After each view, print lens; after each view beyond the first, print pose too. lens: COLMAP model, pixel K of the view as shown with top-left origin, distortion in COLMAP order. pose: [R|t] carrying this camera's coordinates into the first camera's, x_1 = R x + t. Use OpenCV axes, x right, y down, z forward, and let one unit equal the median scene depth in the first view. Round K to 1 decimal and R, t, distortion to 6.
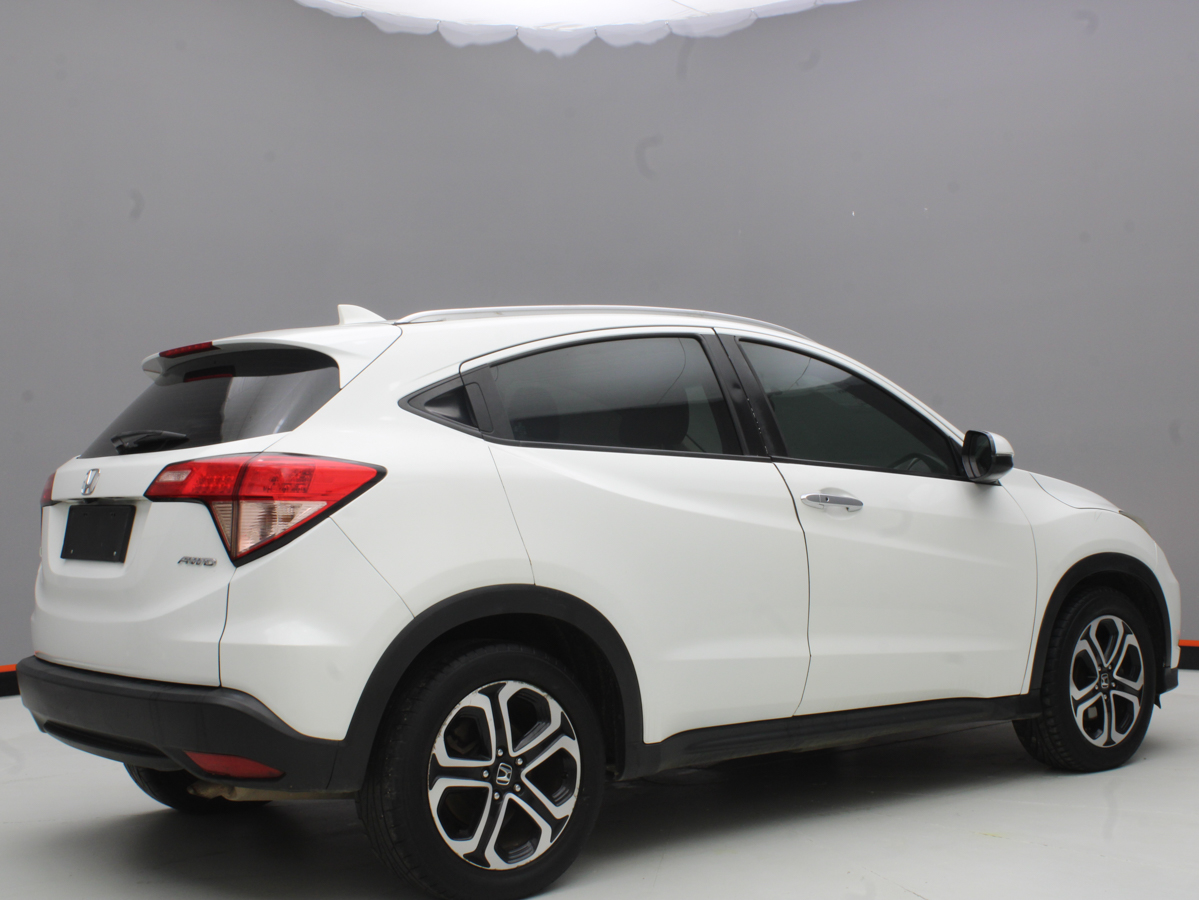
lens RADIAL K [[1629.7, 0, 598.1], [0, 1629.7, 437.6], [0, 0, 1]] dist [-0.085438, 0.000000]
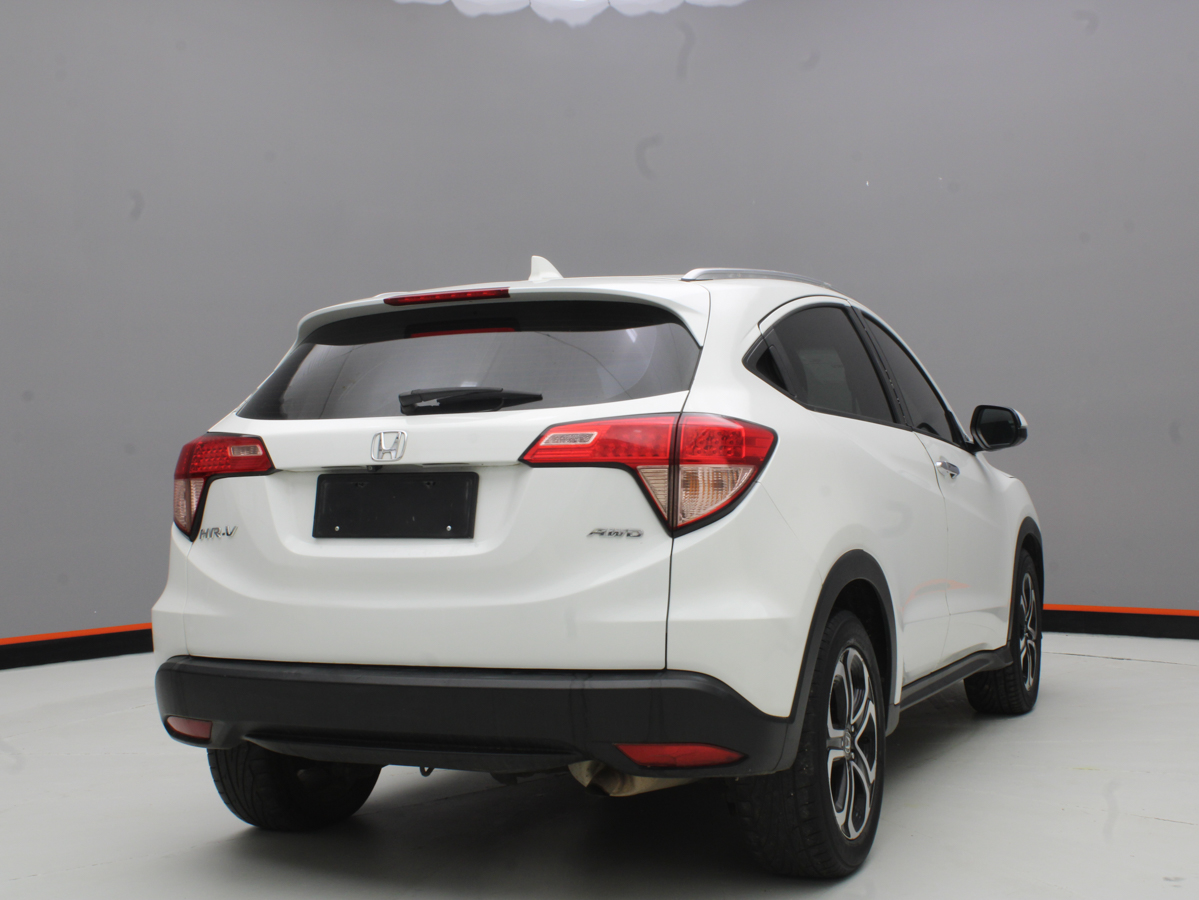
lens RADIAL K [[1629.7, 0, 597.7], [0, 1629.7, 451.9], [0, 0, 1]] dist [-0.085438, 0.000000]
pose [[0.888512, 0.002489, 0.458846, -0.655934], [-0.010429, 0.999837, 0.014771, 0.017924], [-0.458735, -0.017910, 0.888393, 0.199217]]
